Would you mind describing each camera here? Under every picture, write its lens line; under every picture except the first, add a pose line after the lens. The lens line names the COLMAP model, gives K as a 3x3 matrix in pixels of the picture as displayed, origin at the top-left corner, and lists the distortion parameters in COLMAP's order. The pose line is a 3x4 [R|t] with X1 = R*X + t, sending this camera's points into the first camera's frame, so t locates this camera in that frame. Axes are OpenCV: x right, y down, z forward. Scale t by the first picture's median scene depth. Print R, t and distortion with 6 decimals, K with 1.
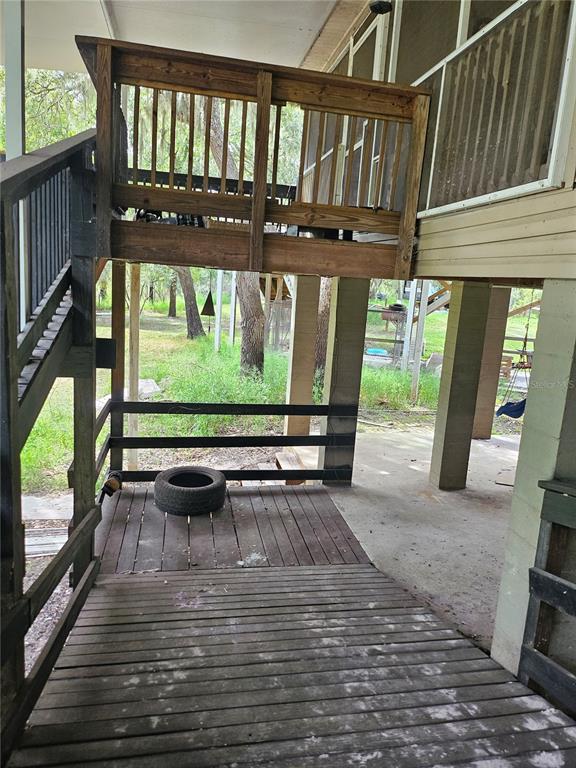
lens RADIAL K [[546.9, 0, 285.9], [0, 546.9, 377.8], [0, 0, 1]] dist [0.069374, -0.070975]
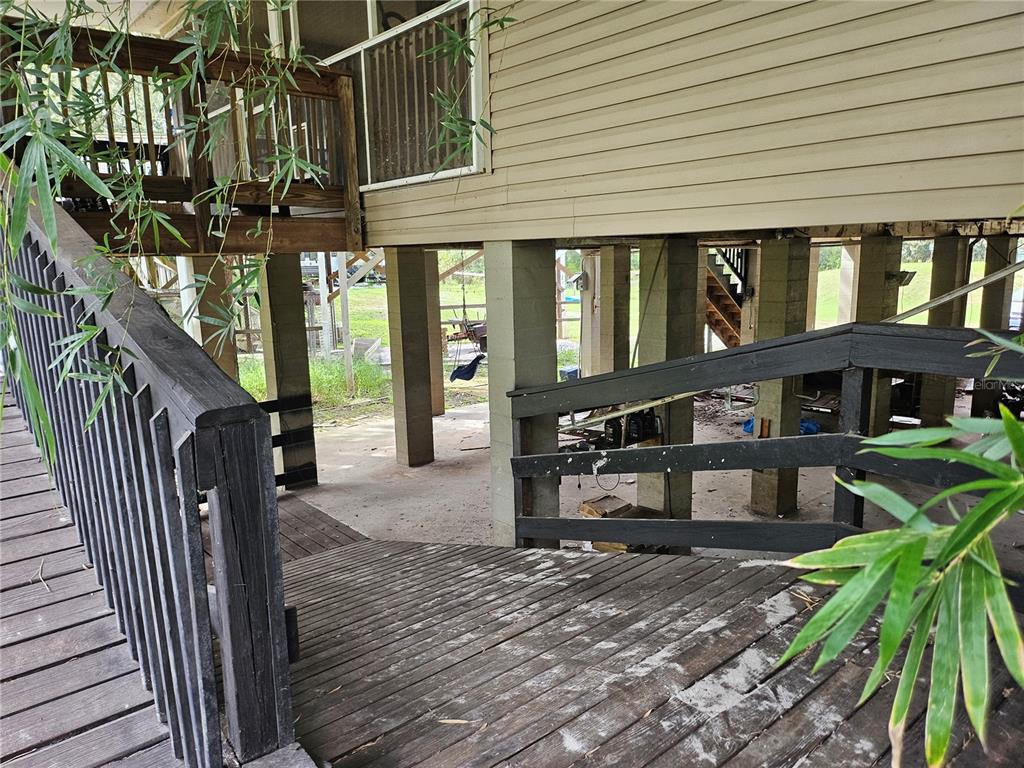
lens RADIAL K [[729.2, 0, 513.4], [0, 729.2, 389.3], [0, 0, 1]] dist [0.069374, -0.070975]
pose [[0.871274, -0.174296, 0.458806, -0.171942], [0.167794, 0.984271, 0.055275, 0.042648], [-0.461224, 0.028825, 0.886816, -0.293217]]
